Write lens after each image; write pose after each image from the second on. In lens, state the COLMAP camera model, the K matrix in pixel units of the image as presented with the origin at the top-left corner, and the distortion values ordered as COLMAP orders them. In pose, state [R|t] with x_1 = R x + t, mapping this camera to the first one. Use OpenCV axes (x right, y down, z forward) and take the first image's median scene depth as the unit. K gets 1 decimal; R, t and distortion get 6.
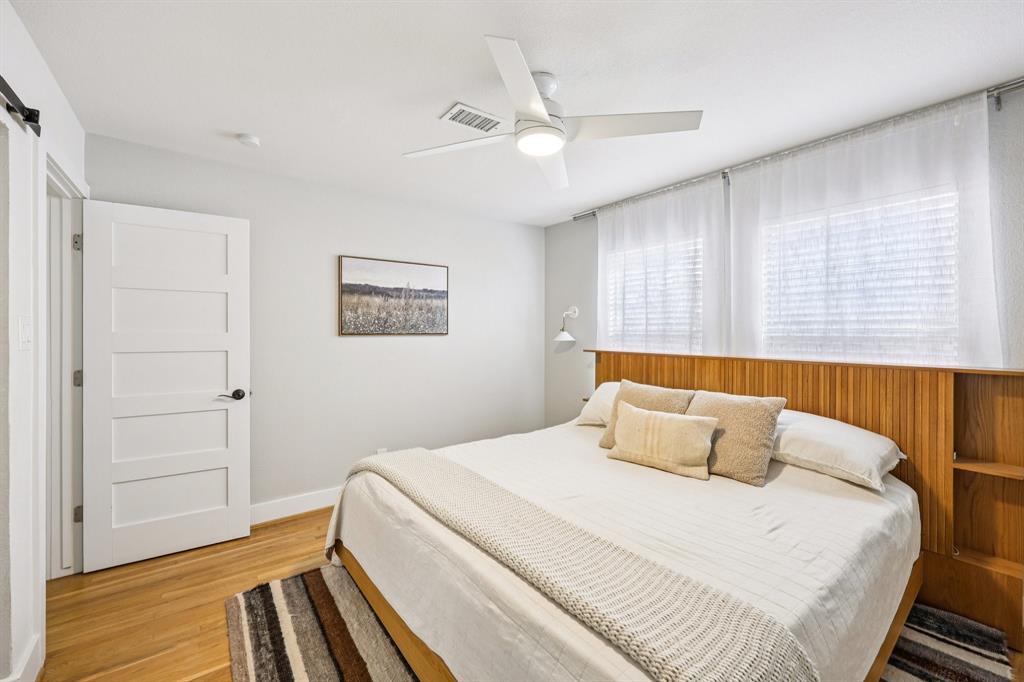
lens RADIAL K [[418.0, 0, 518.1], [0, 418.0, 332.2], [0, 0, 1]] dist [0.000667, -0.000195]
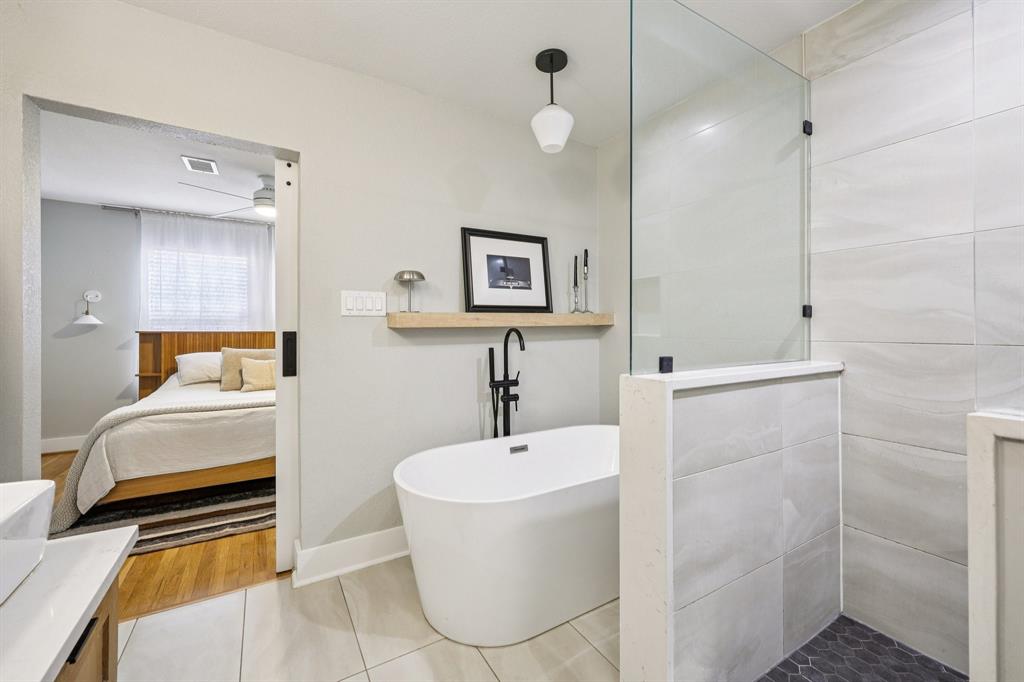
lens RADIAL K [[418.0, 0, 509.6], [0, 418.0, 330.6], [0, 0, 1]] dist [0.000667, -0.000195]
pose [[0.112899, -0.003847, 0.993599, -1.091034], [0.001886, 0.999992, 0.003657, 0.047681], [-0.993605, 0.001461, 0.112905, -0.174828]]
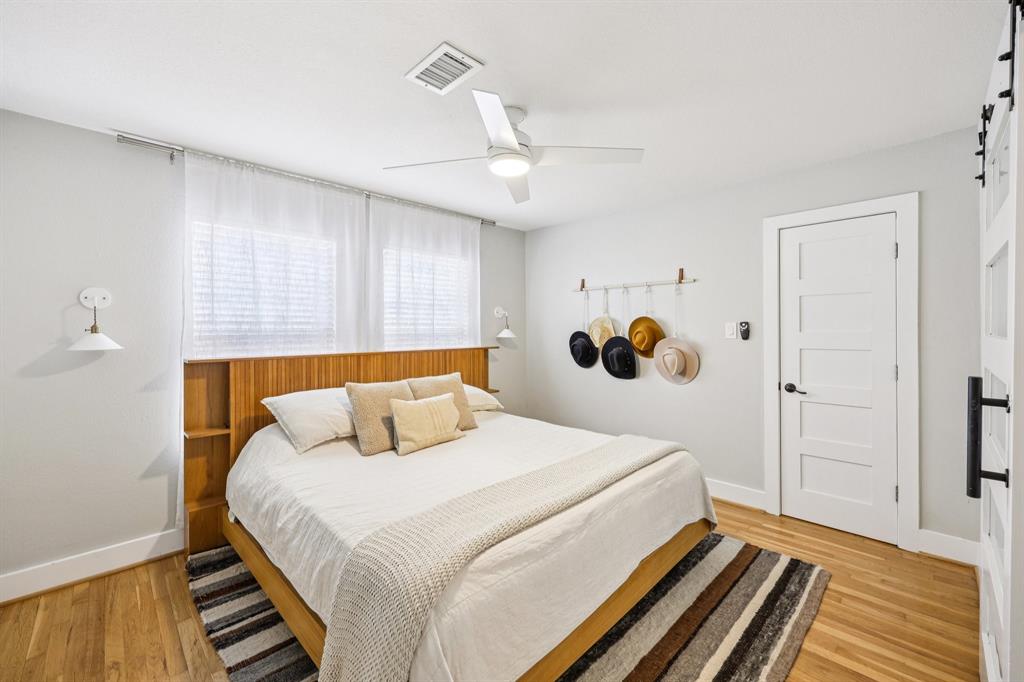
lens RADIAL K [[418.0, 0, 513.1], [0, 418.0, 332.1], [0, 0, 1]] dist [0.000667, -0.000195]
pose [[-0.127079, -0.009281, 0.991849, -0.705188], [0.007709, 0.999917, 0.010344, -0.006648], [-0.991863, 0.008961, -0.126997, 0.738493]]
